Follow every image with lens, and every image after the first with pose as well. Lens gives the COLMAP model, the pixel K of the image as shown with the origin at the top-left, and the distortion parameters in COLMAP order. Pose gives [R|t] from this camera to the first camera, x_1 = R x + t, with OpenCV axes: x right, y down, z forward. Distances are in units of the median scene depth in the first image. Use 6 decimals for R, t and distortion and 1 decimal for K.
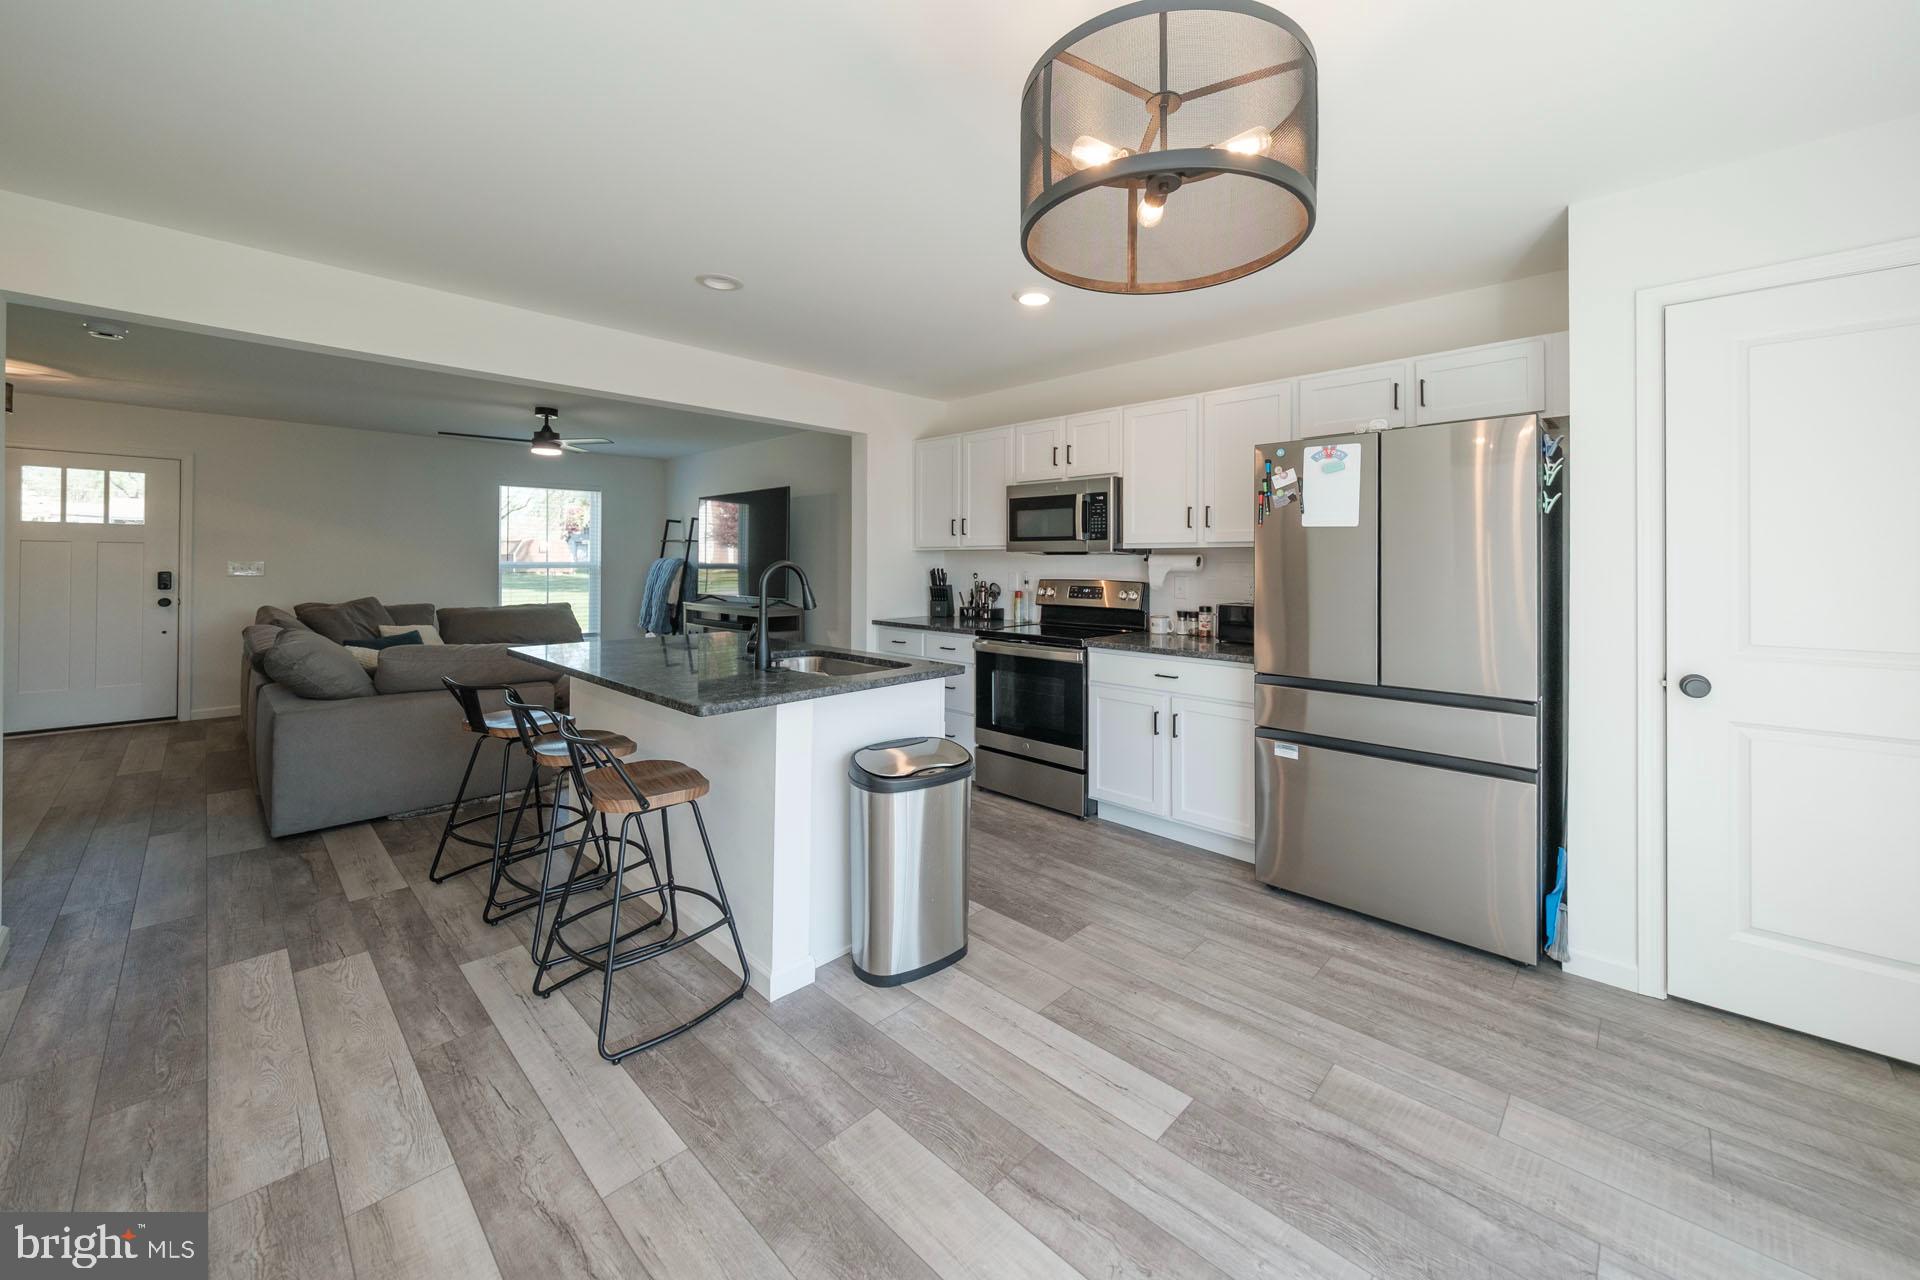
lens RADIAL K [[721.8, 0, 988.2], [0, 721.8, 557.8], [0, 0, 1]] dist [-0.001093, 0.000334]
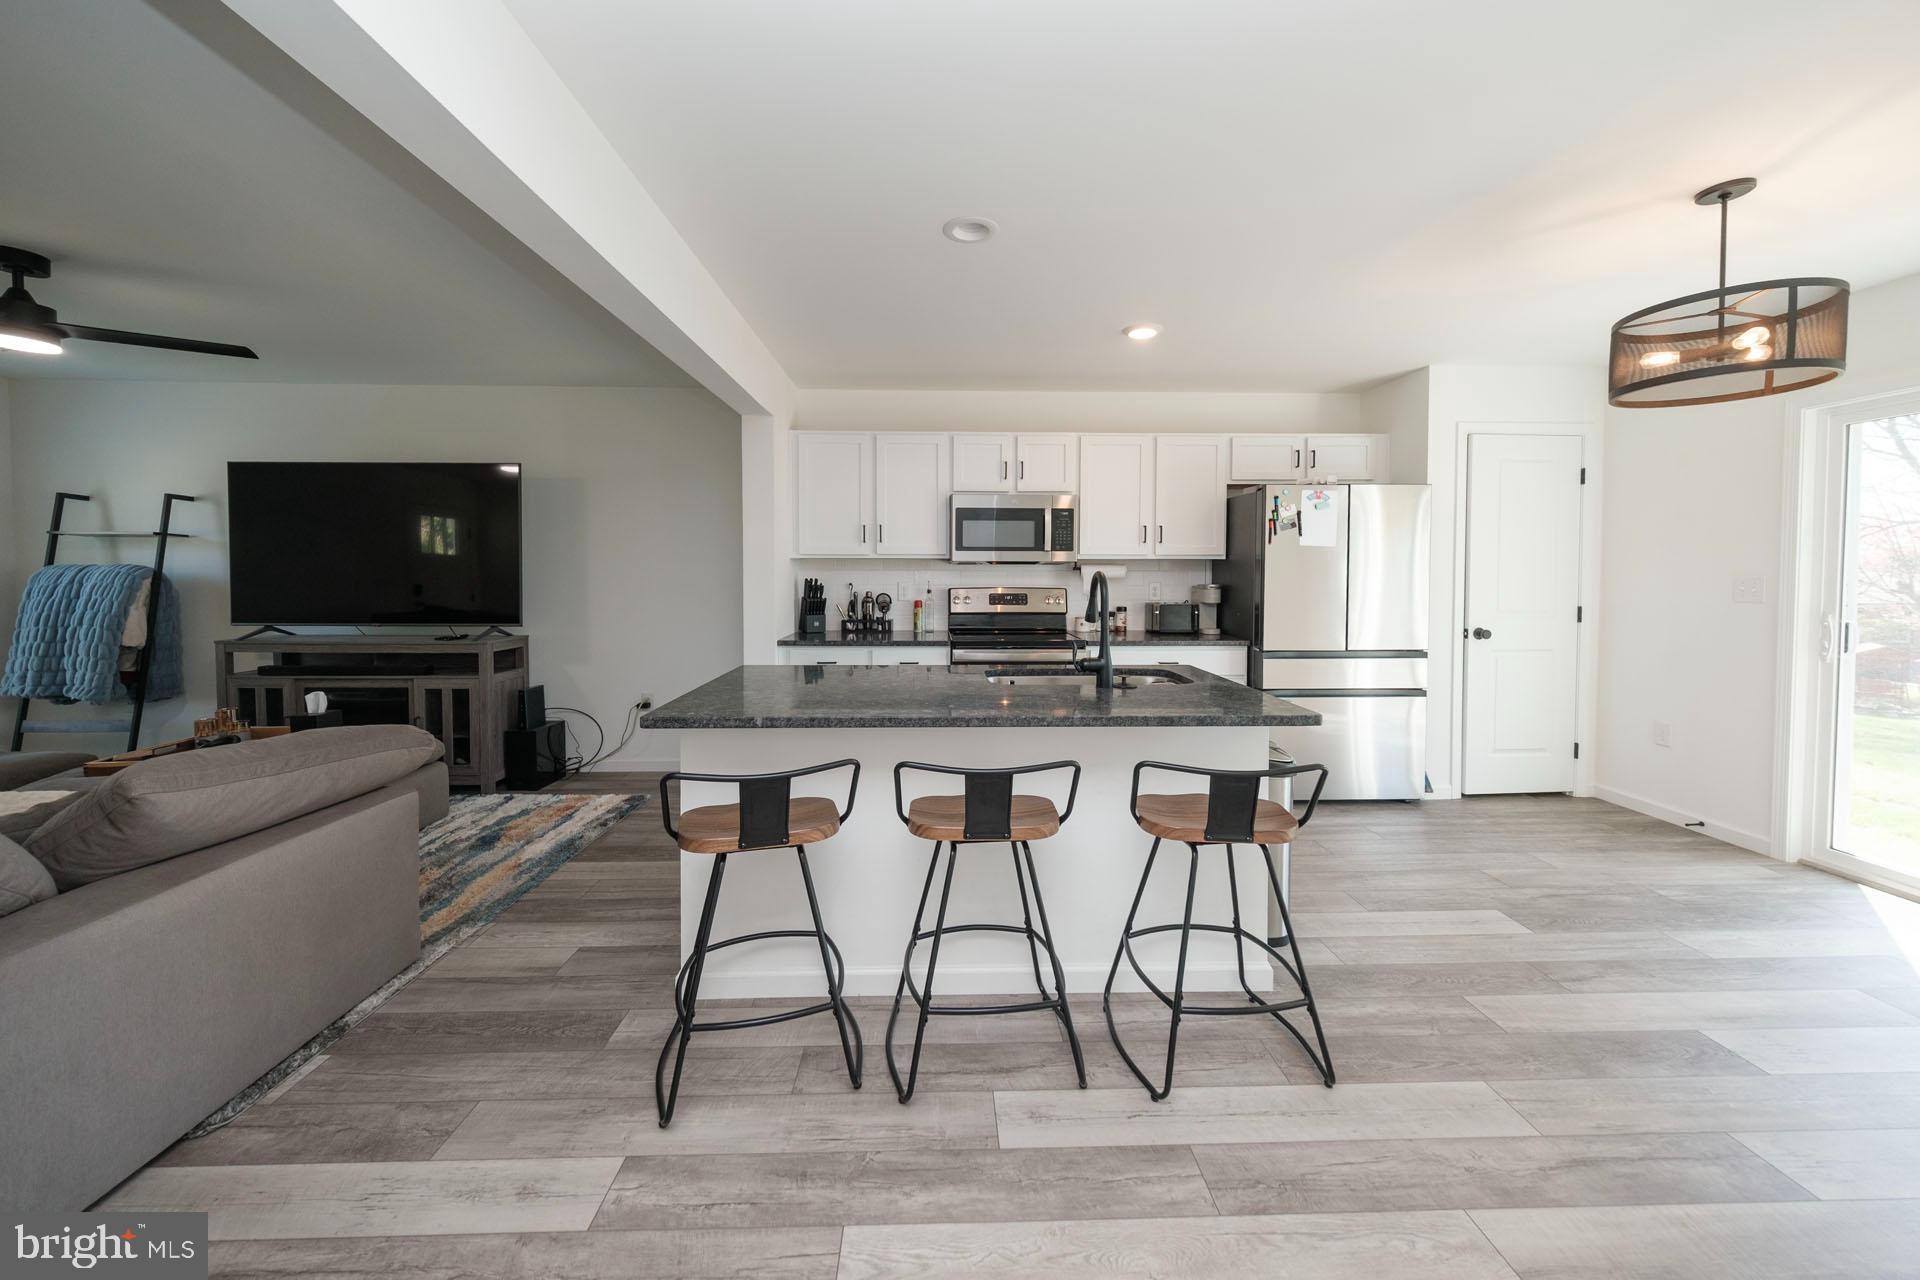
lens RADIAL K [[721.8, 0, 932.0], [0, 721.8, 592.0], [0, 0, 1]] dist [-0.001093, 0.000334]
pose [[0.715633, -0.020149, 0.698186, -0.748351], [-0.002503, 0.999503, 0.031411, 0.003833], [-0.698472, -0.024226, 0.715227, 0.333152]]
